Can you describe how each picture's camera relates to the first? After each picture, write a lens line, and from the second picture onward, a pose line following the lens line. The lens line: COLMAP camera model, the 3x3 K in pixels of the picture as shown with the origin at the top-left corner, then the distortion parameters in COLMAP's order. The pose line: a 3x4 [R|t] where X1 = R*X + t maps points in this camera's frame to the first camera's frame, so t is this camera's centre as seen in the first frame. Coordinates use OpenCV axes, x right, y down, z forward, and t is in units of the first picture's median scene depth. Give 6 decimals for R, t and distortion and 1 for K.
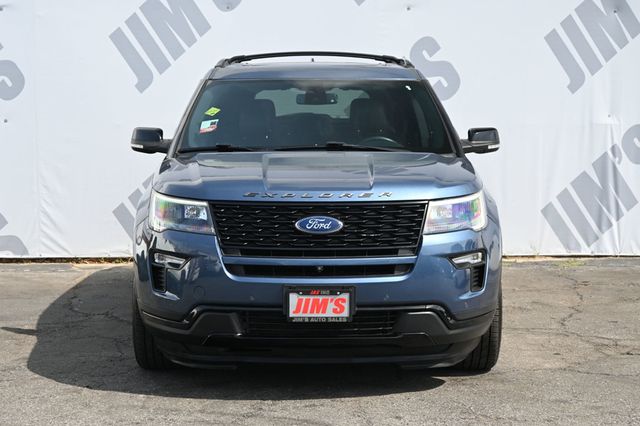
lens RADIAL K [[1230.0, 0, 319.3], [0, 1230.0, 216.6], [0, 0, 1]] dist [0.066056, 0.000000]
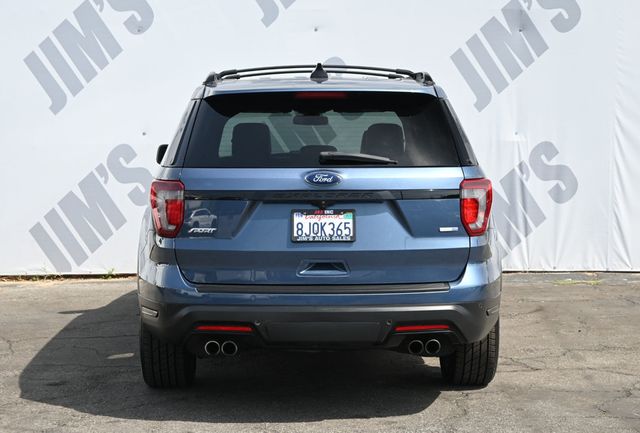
lens RADIAL K [[1206.1, 0, 320.7], [0, 1206.1, 212.8], [0, 0, 1]] dist [0.051757, 0.000000]
pose [[0.999156, -0.006024, -0.040629, 0.114524], [0.005335, 0.999840, -0.017065, -0.000309], [0.040725, 0.016834, 0.999029, 0.005164]]
